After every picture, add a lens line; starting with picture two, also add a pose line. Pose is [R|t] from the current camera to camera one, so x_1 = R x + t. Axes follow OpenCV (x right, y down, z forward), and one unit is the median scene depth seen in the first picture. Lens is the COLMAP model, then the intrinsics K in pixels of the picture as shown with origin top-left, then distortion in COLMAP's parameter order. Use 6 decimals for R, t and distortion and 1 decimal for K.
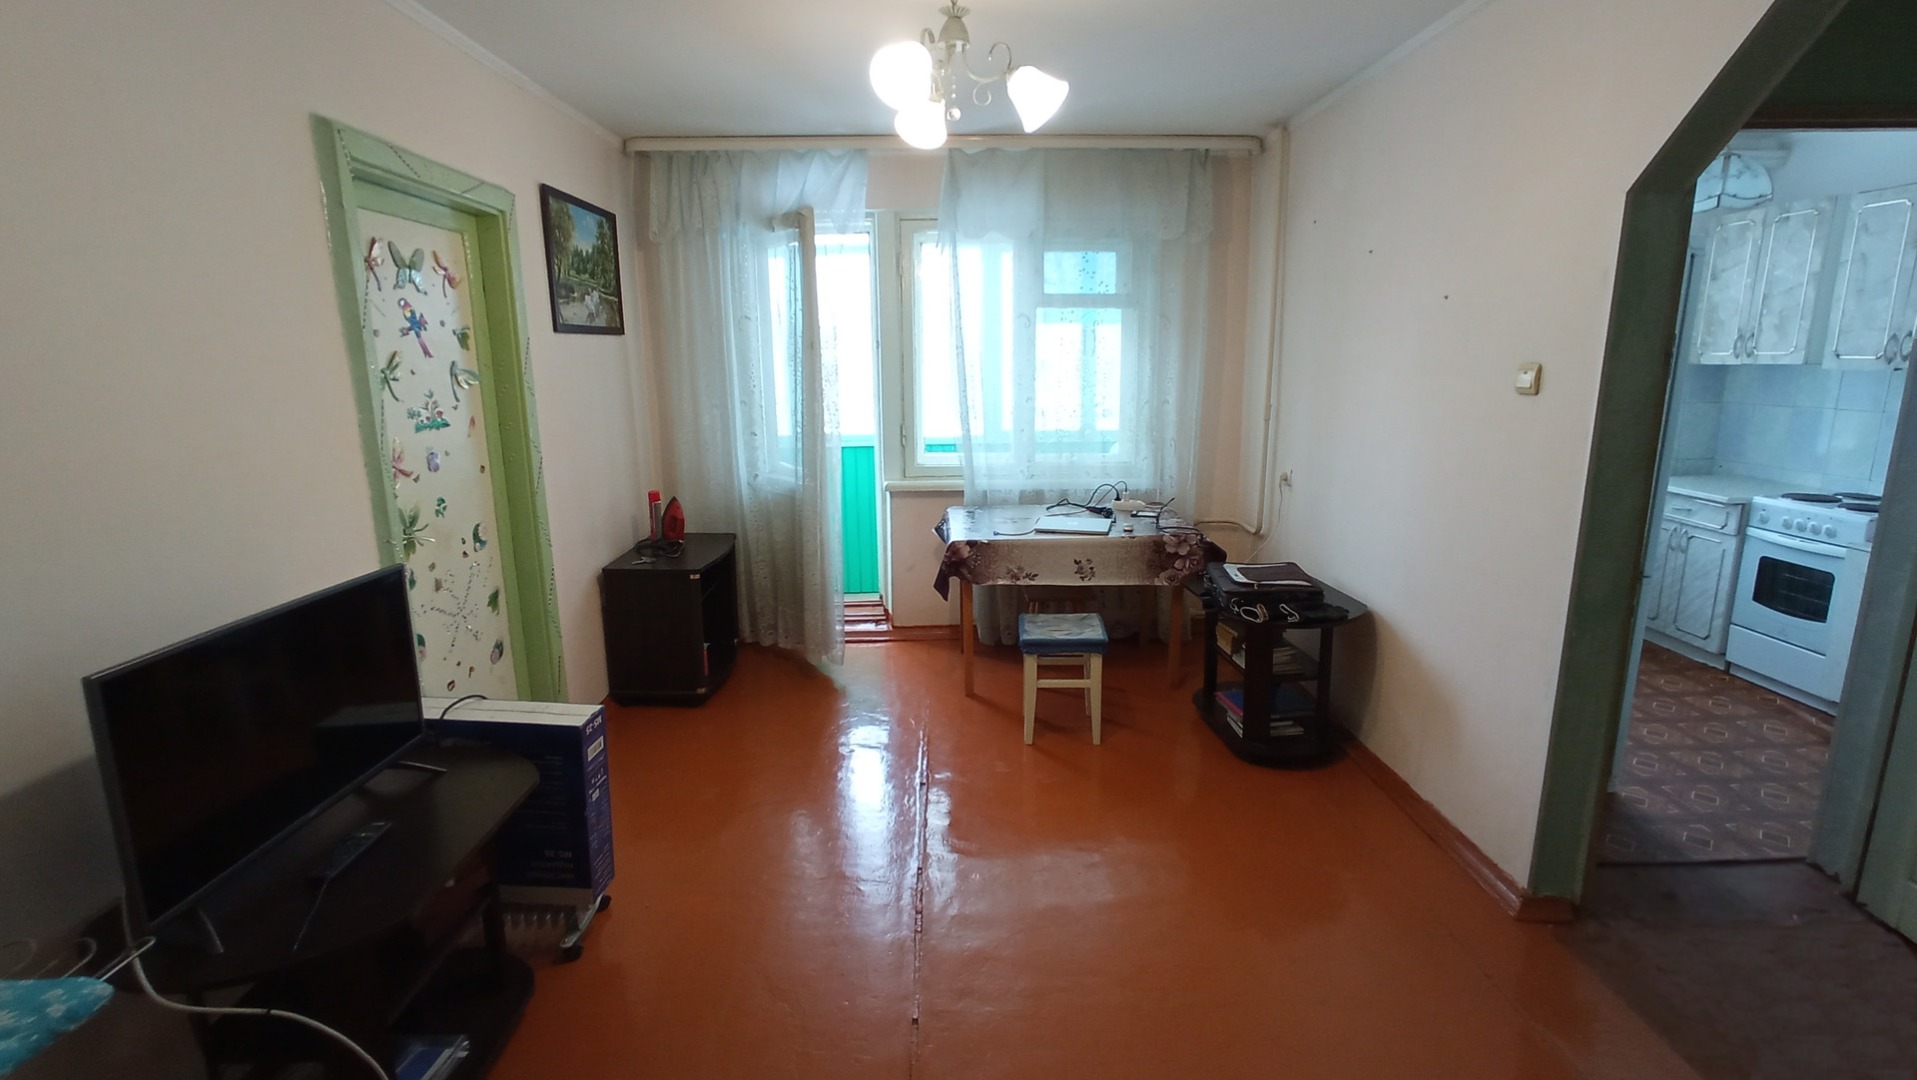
lens RADIAL K [[900.3, 0, 960.8], [0, 900.3, 540.4], [0, 0, 1]] dist [-0.000161, -0.000049]
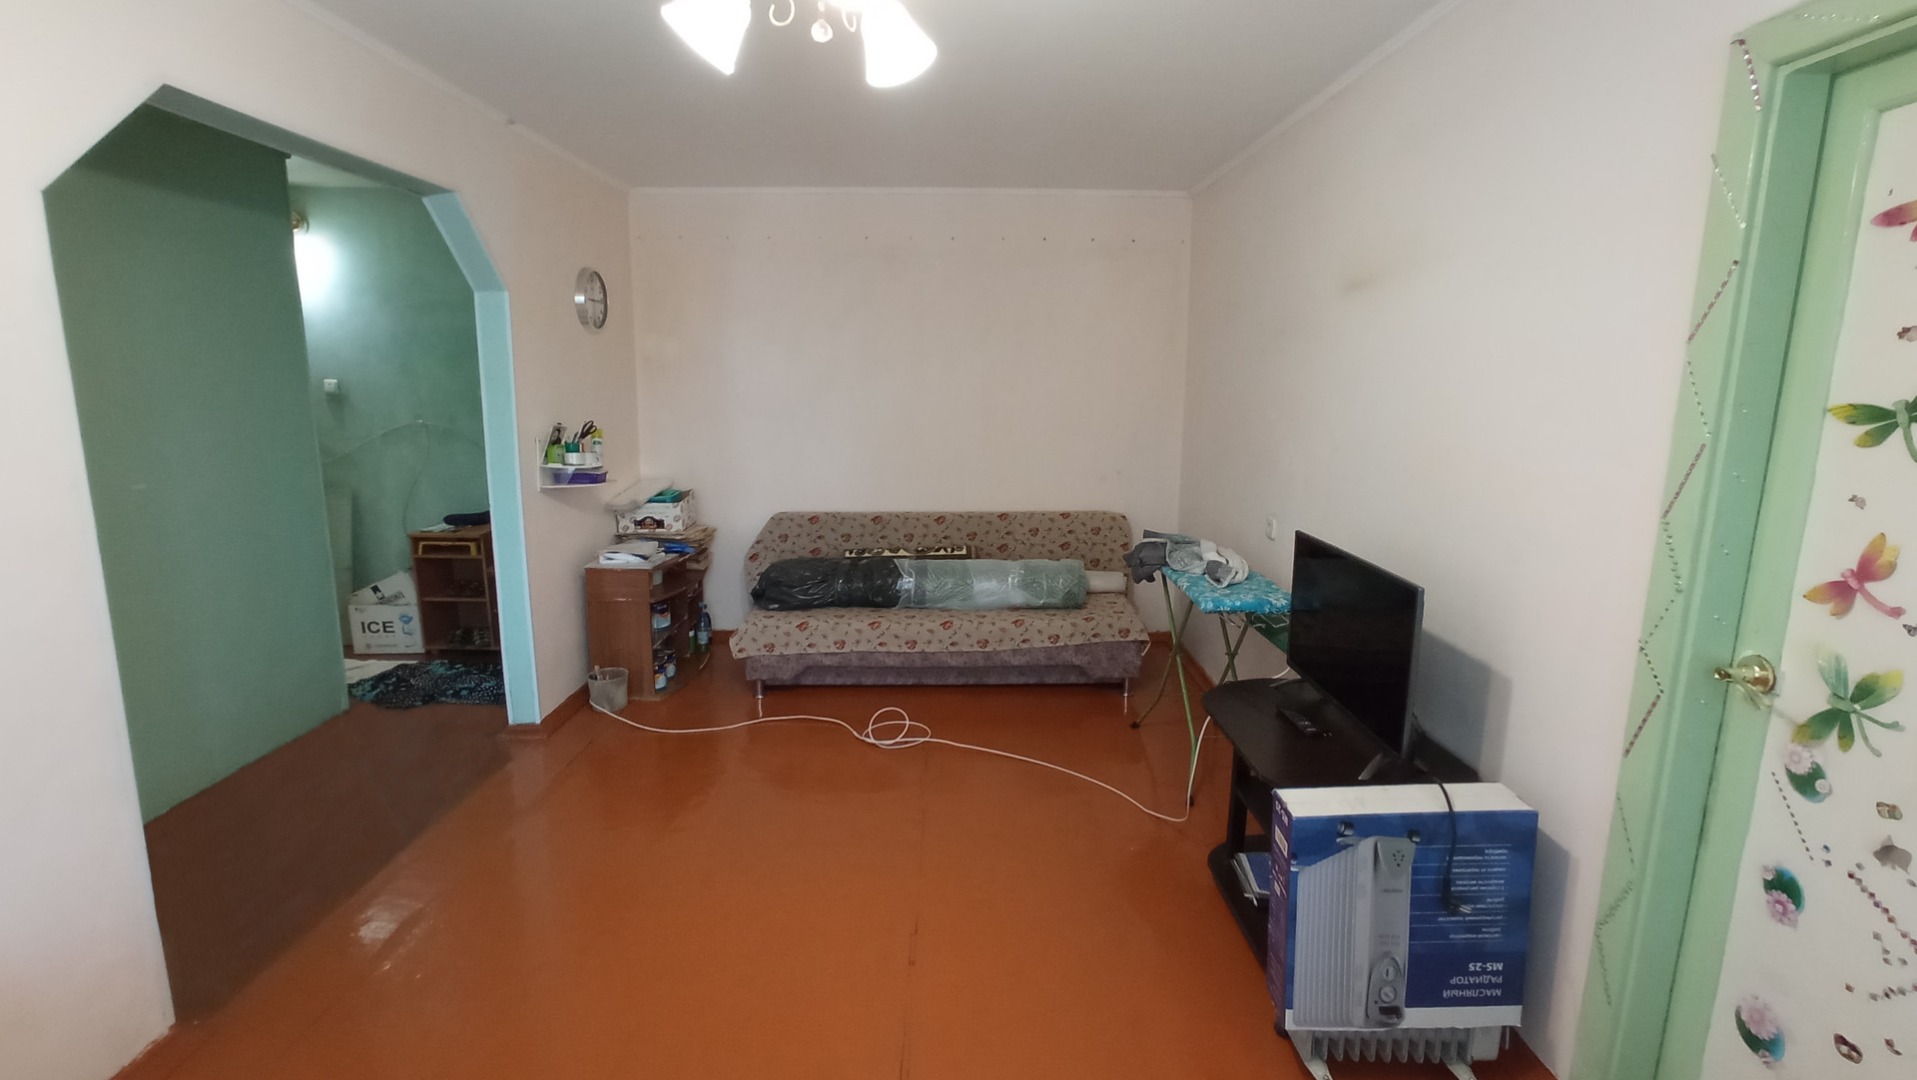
lens RADIAL K [[900.3, 0, 960.3], [0, 900.3, 532.5], [0, 0, 1]] dist [-0.000161, -0.000049]
pose [[-0.999914, -0.012683, 0.003284, -0.083800], [-0.010478, 0.924623, 0.380738, -0.285829], [-0.007865, 0.380671, -0.924677, 1.379914]]
